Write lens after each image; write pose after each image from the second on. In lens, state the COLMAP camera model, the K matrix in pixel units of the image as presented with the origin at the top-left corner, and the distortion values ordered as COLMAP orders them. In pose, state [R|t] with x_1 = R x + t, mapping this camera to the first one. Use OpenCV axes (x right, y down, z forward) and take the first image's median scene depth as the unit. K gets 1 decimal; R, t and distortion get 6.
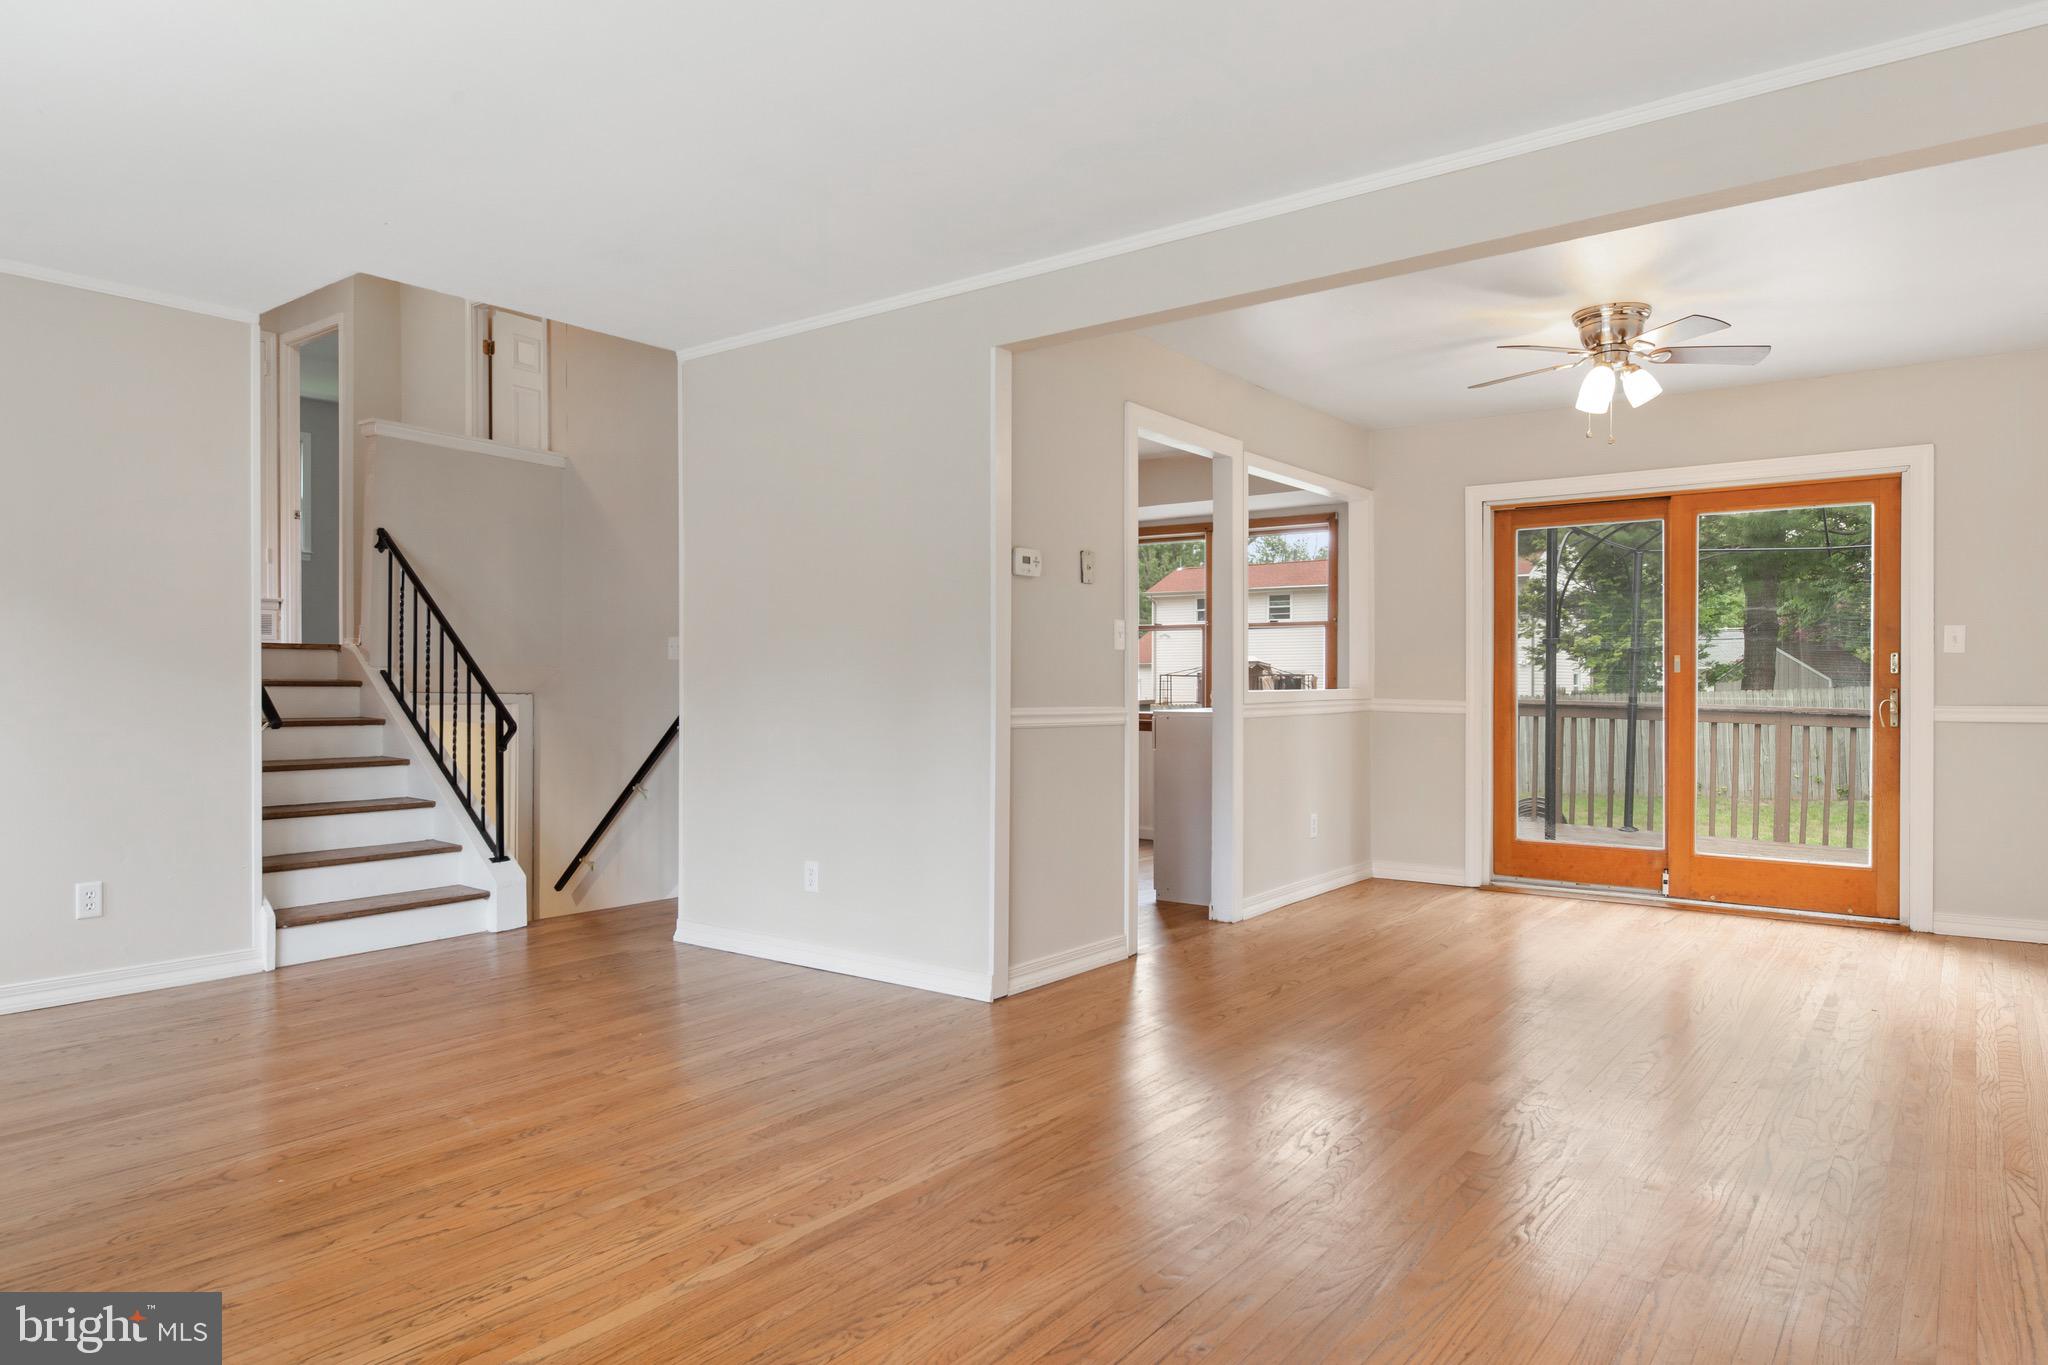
lens RADIAL K [[1253.2, 0, 1019.4], [0, 1253.2, 680.2], [0, 0, 1]] dist [0.000392, -0.003519]
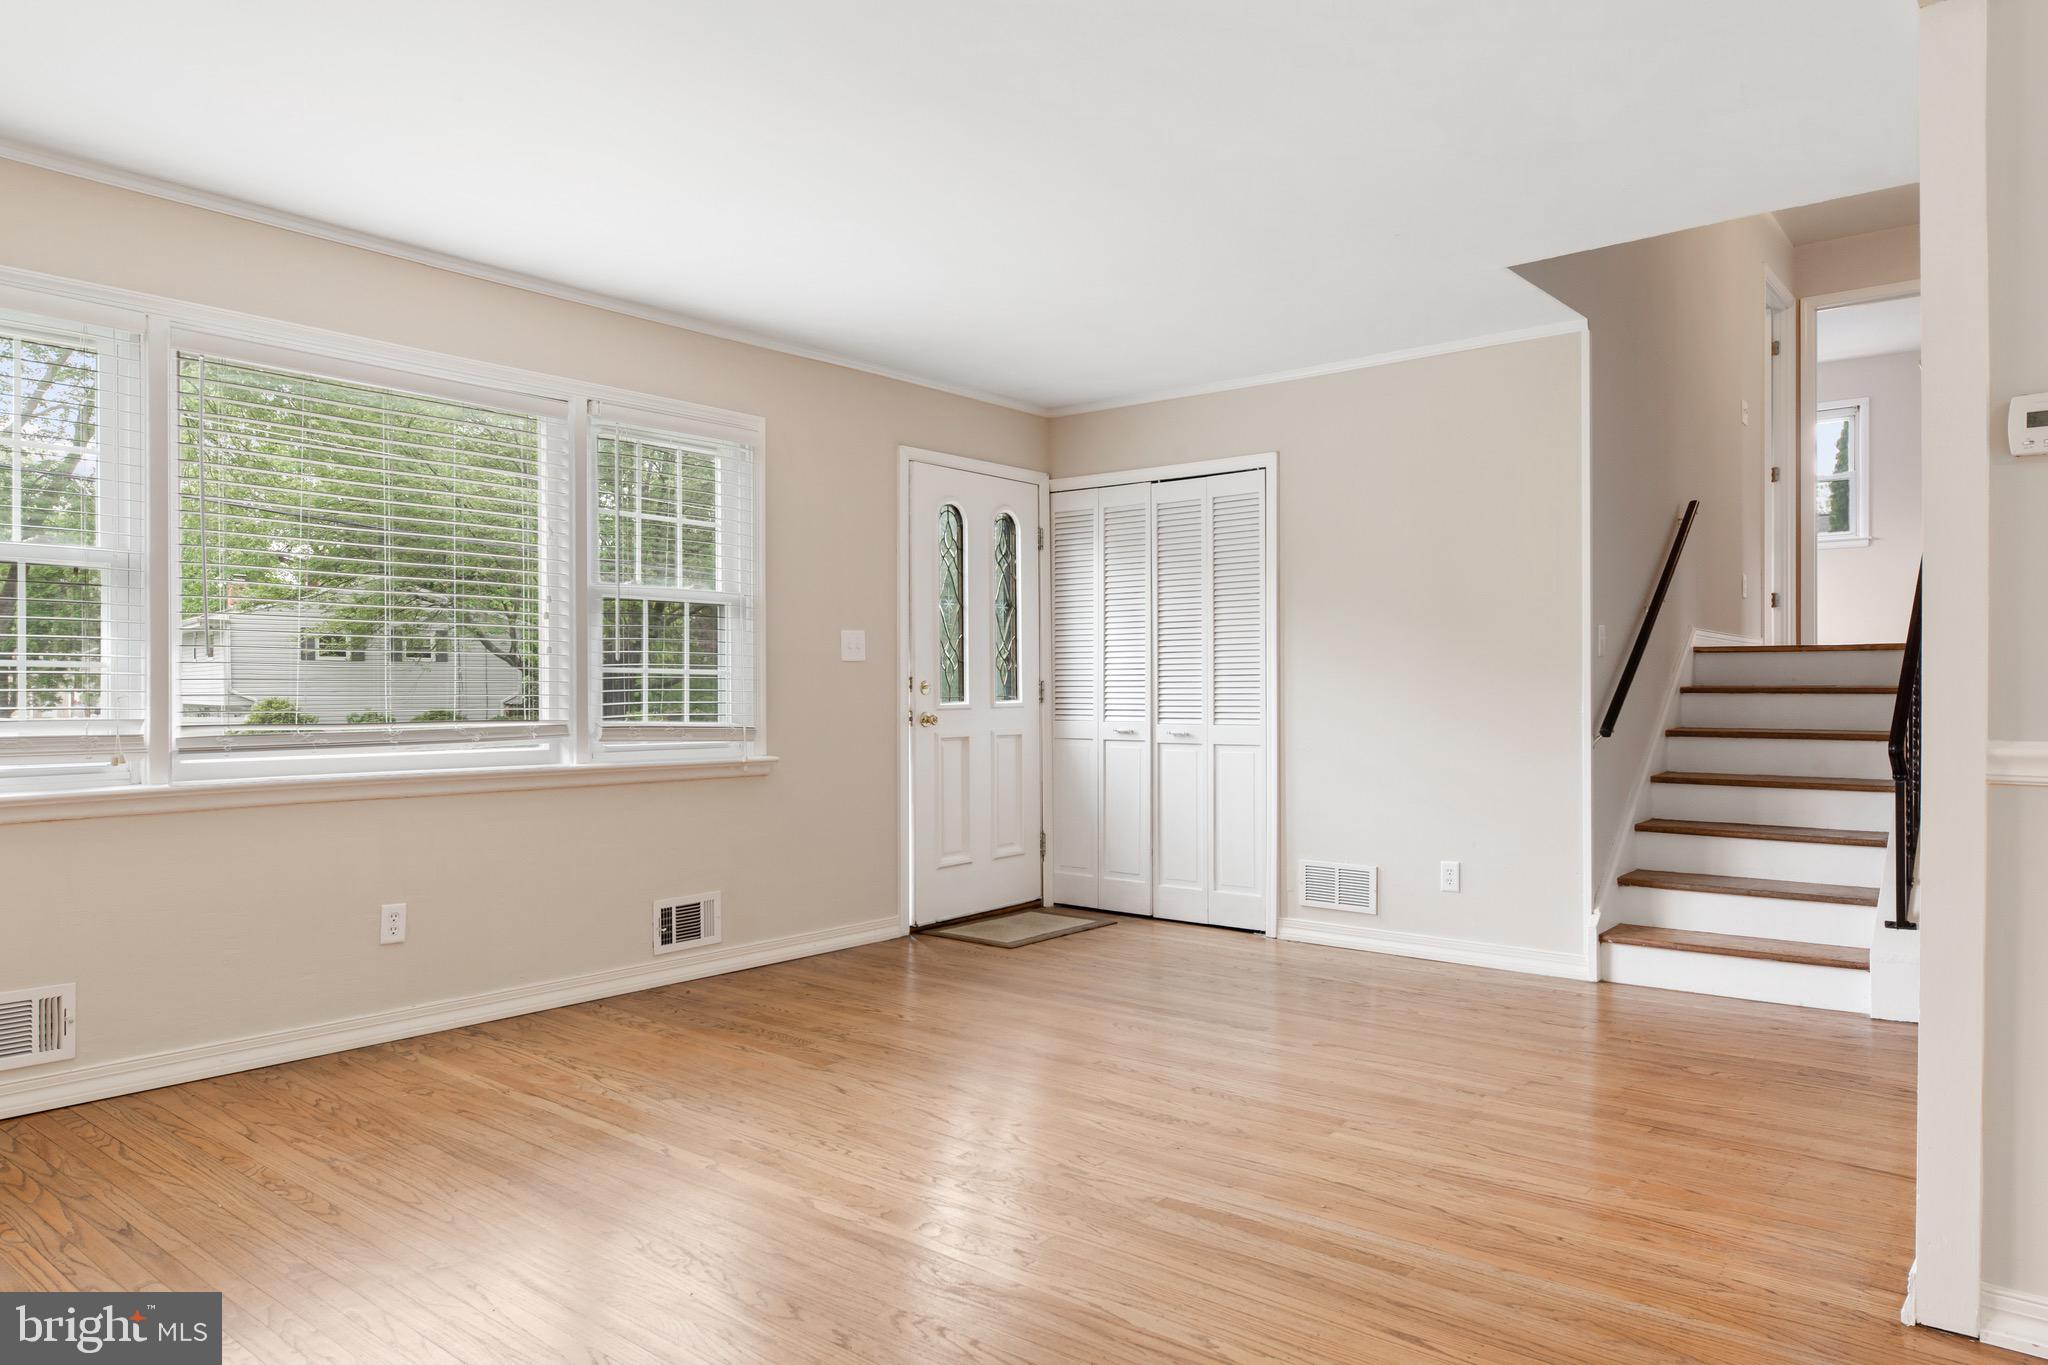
lens RADIAL K [[1326.2, 0, 1024.0], [0, 1326.2, 682.5], [0, 0, 1]] dist [0.014312, -0.019852]
pose [[-0.037620, -0.006784, -0.999269, 0.512595], [0.002708, 0.999973, -0.006890, 0.002972], [0.999288, -0.002966, -0.037601, 0.655857]]
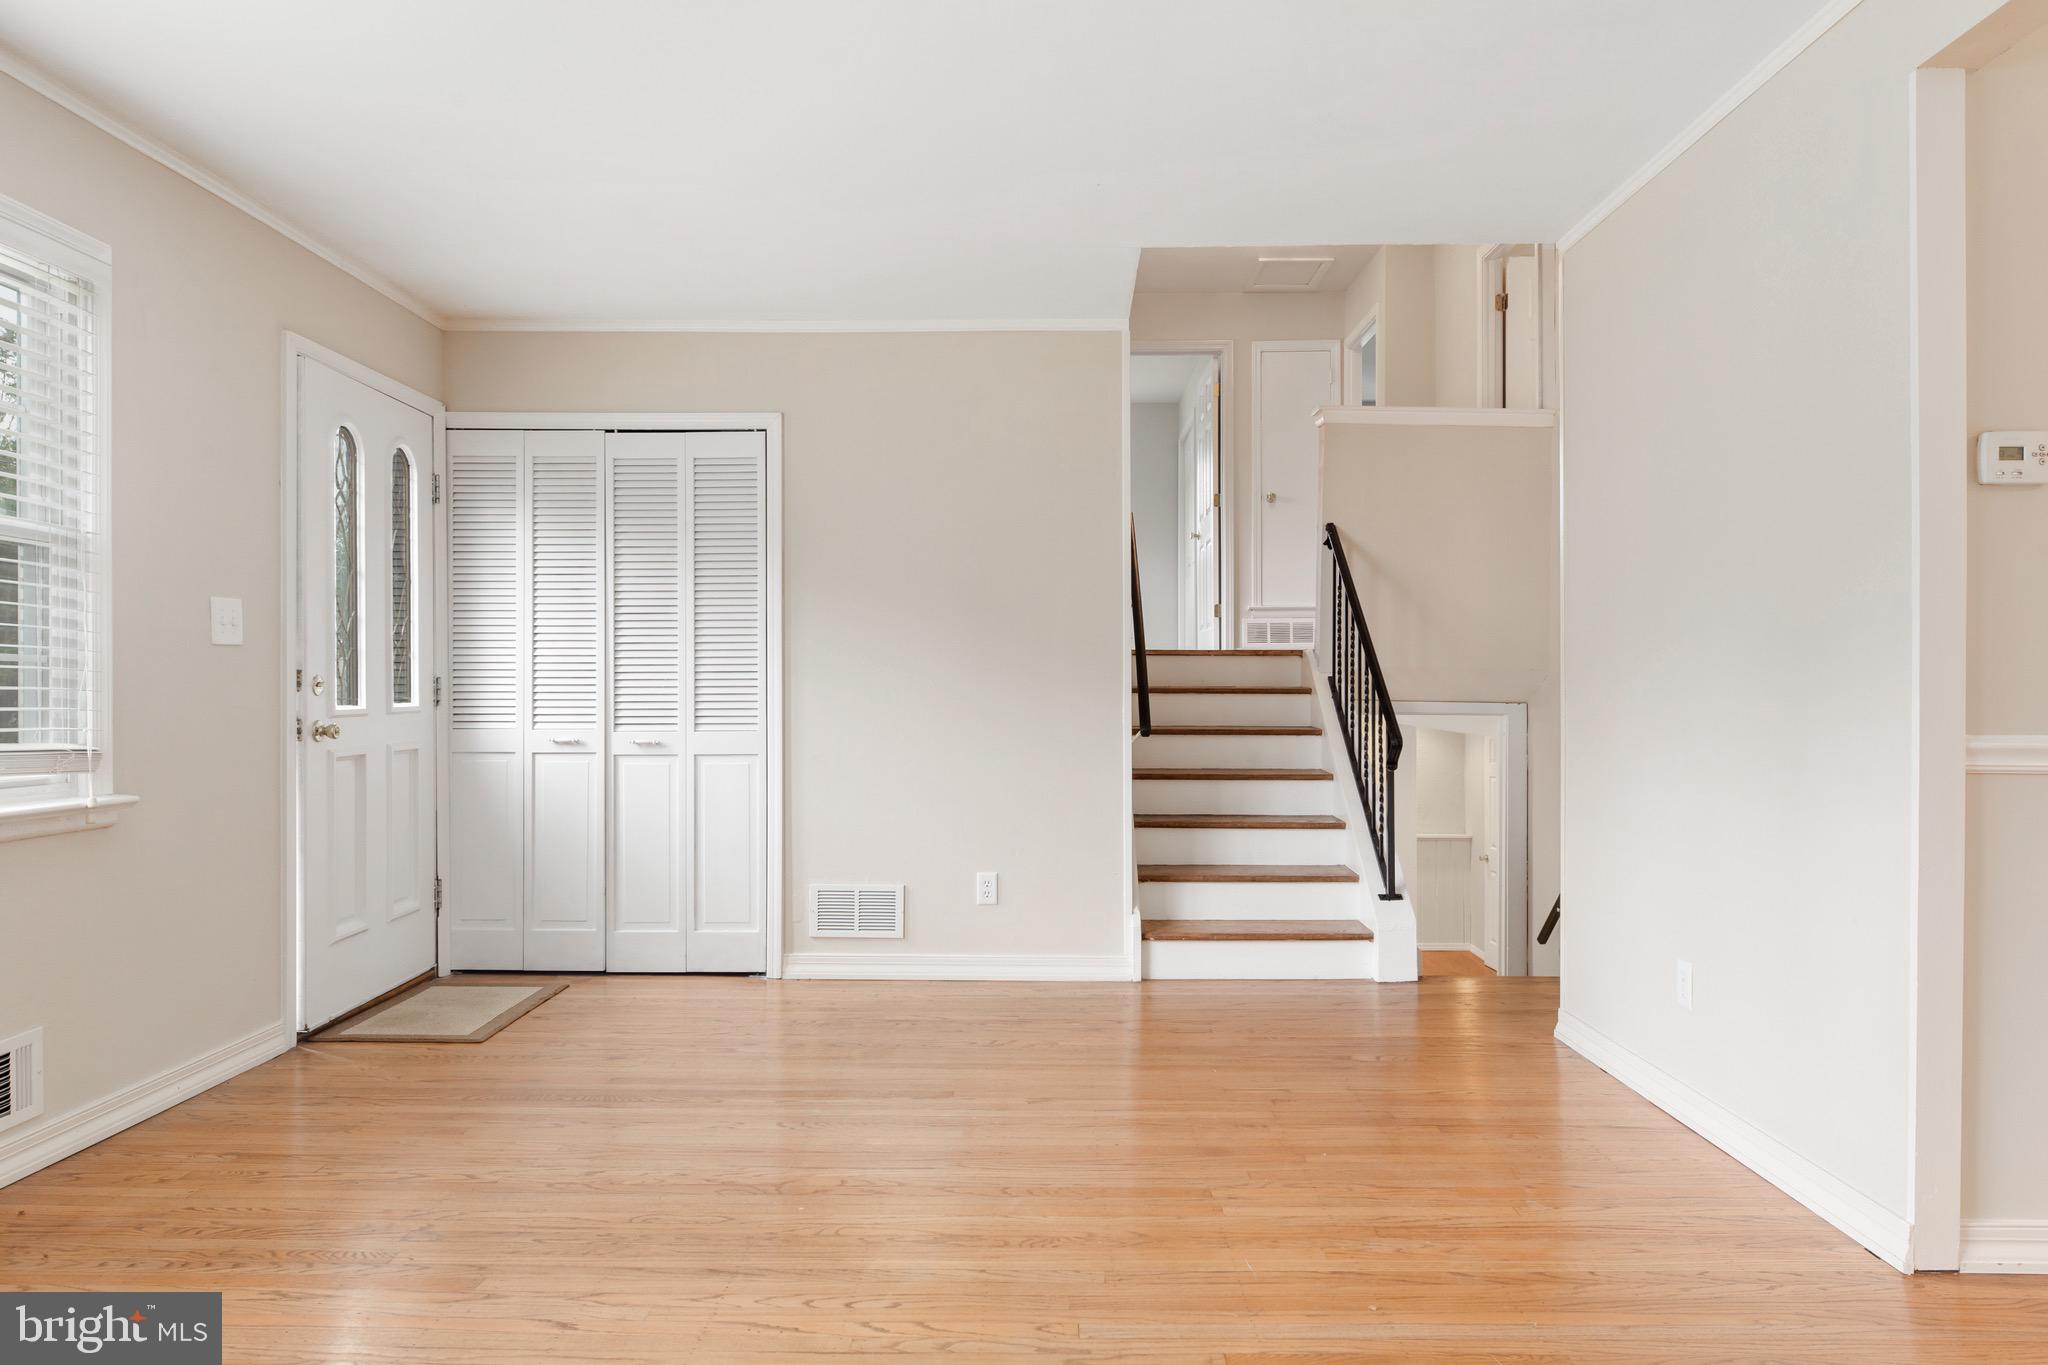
lens RADIAL K [[1326.2, 0, 1024.0], [0, 1326.2, 682.5], [0, 0, 1]] dist [0.014312, -0.019852]
pose [[0.592718, -0.005519, -0.805391, 0.211851], [0.001683, 0.999983, -0.005614, 0.002598], [0.805408, 0.001972, 0.592717, 0.341998]]
